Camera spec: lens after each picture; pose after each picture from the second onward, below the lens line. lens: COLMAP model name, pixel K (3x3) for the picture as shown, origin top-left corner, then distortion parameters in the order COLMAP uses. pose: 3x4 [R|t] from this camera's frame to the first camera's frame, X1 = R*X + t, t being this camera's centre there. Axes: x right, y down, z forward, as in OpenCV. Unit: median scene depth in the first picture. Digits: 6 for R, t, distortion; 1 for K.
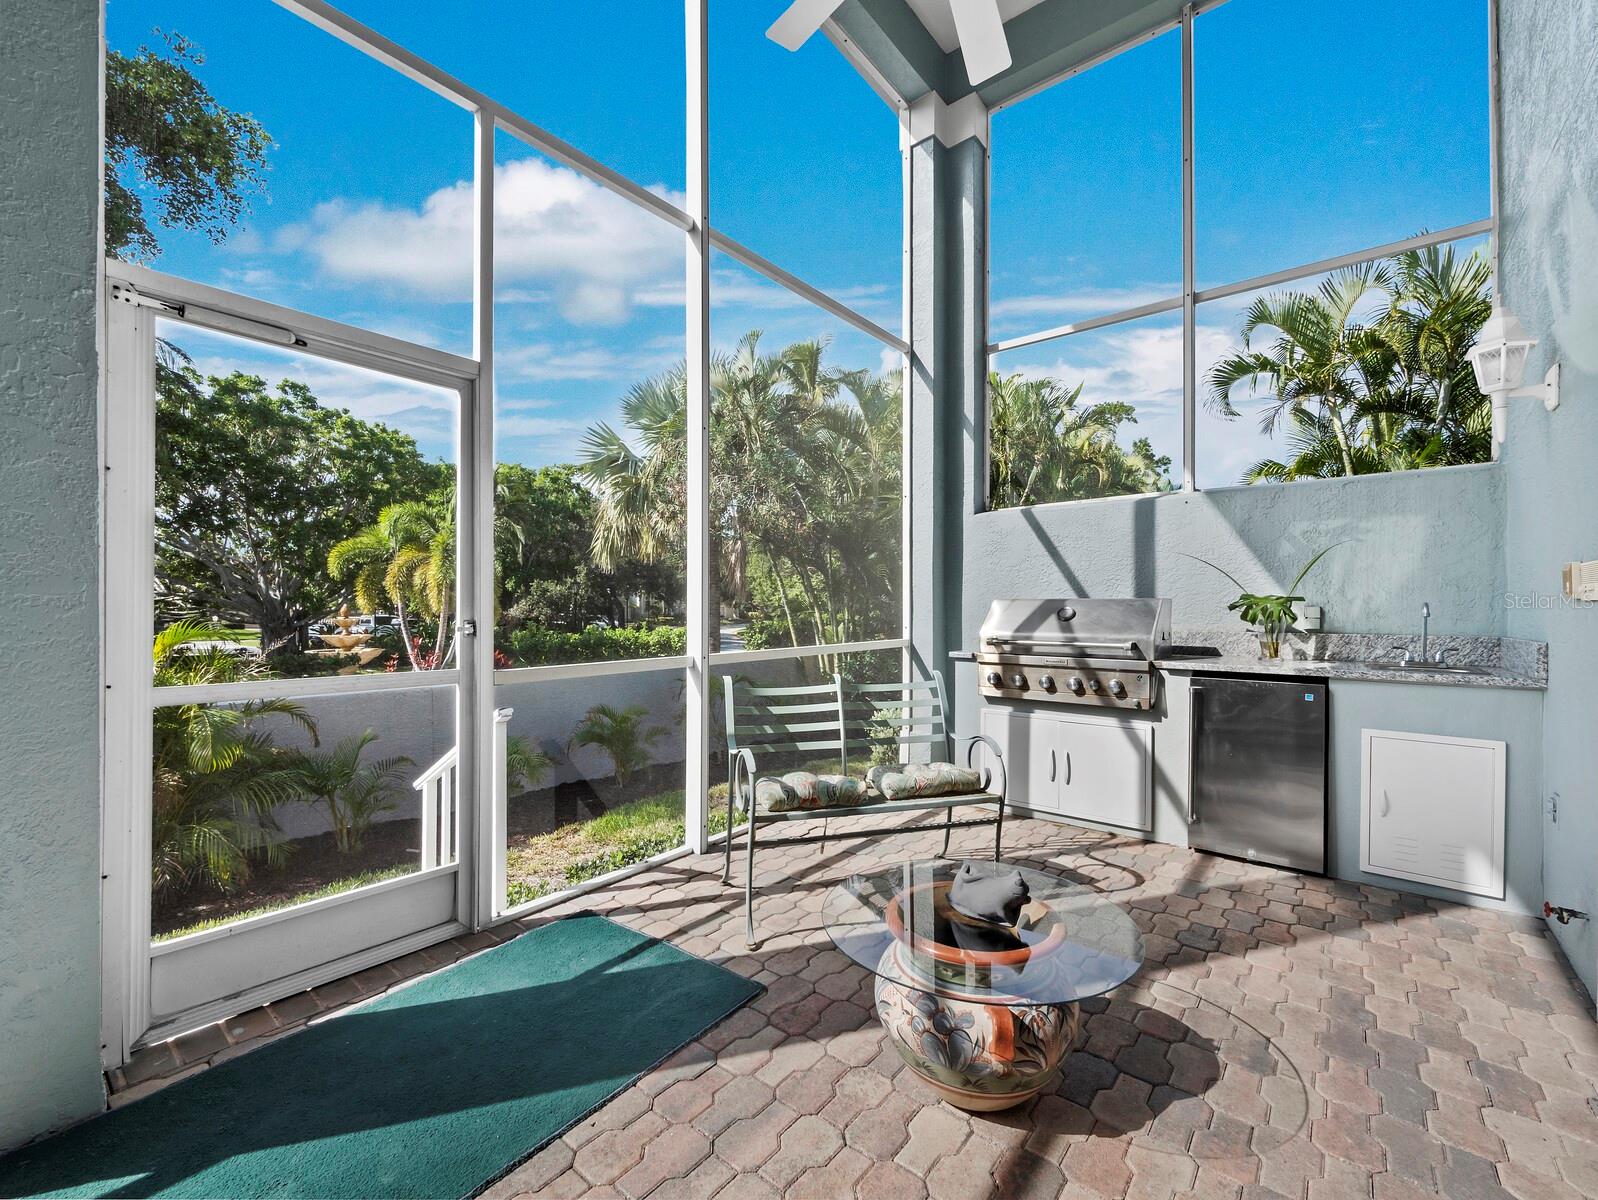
lens RADIAL K [[672.1, 0, 805.0], [0, 672.1, 602.0], [0, 0, 1]] dist [-0.005133, 0.000567]
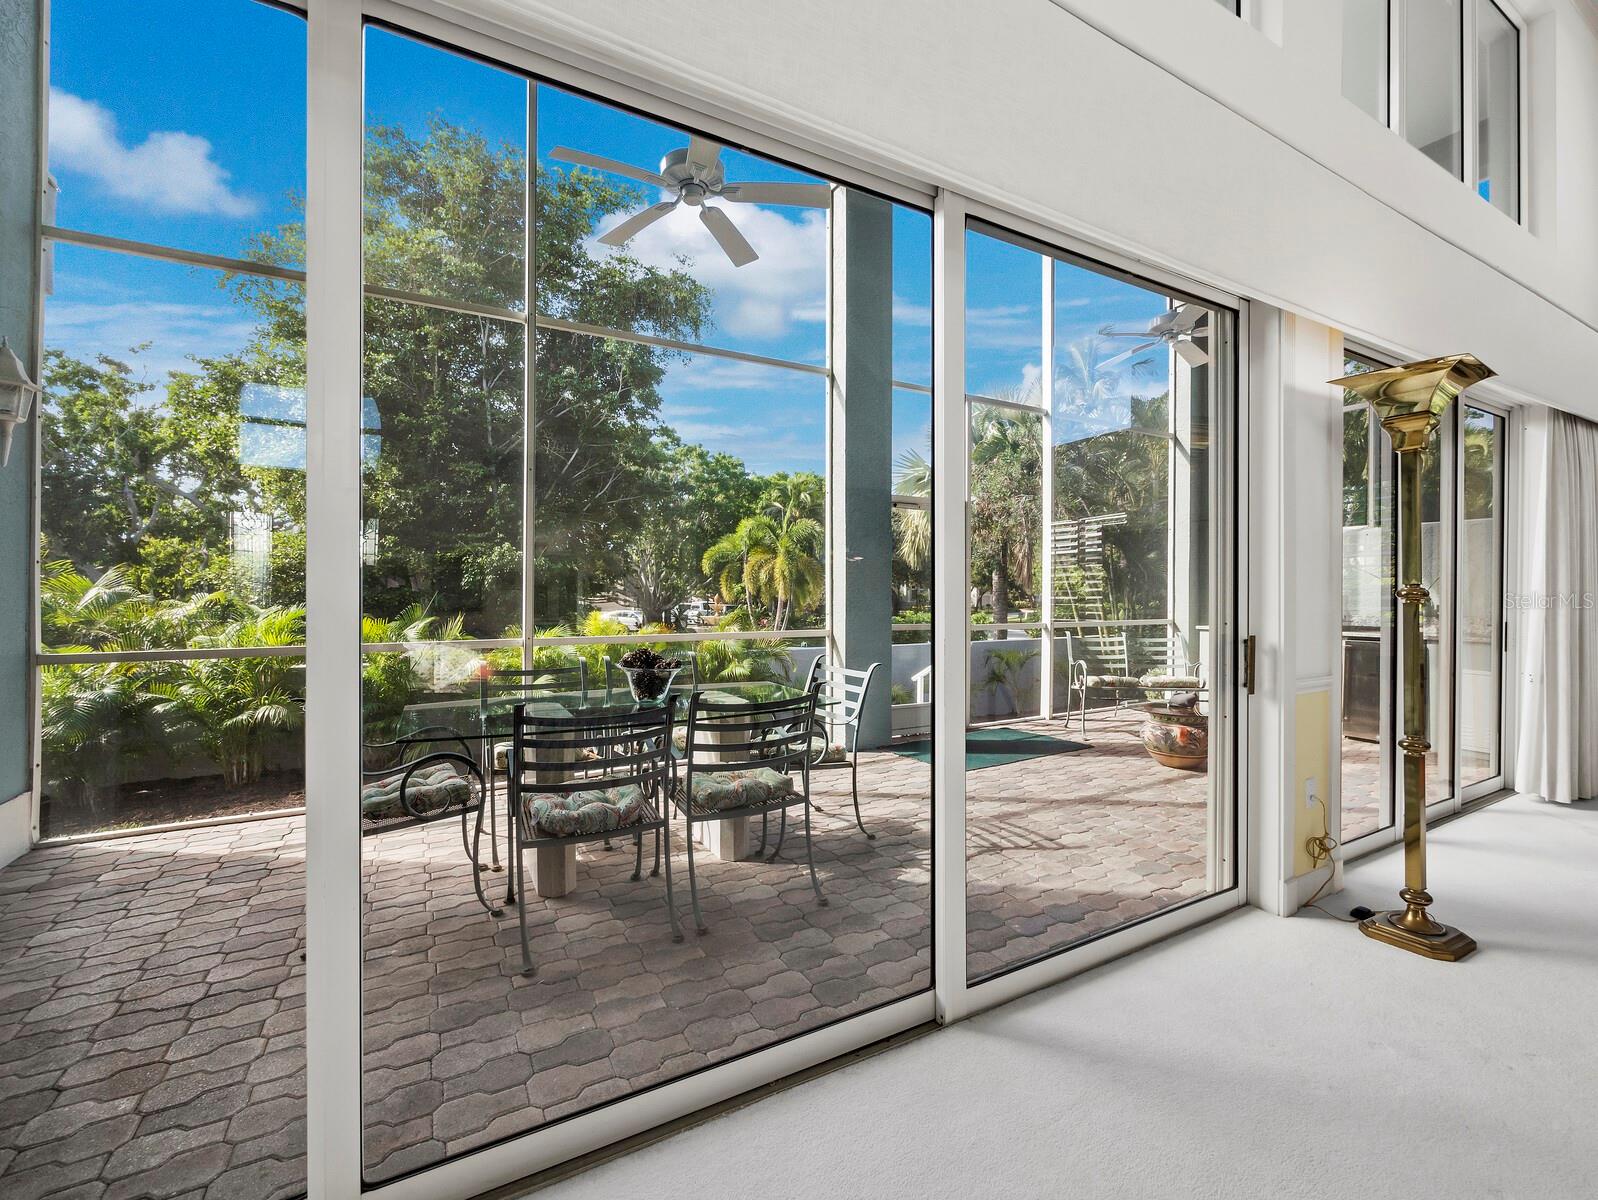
lens RADIAL K [[672.1, 0, 801.3], [0, 672.1, 586.6], [0, 0, 1]] dist [-0.005133, 0.000567]
pose [[0.925870, -0.001755, -0.377839, -0.071645], [-0.000923, 0.999976, -0.006906, -0.009672], [0.377842, 0.006743, 0.925845, -0.949931]]
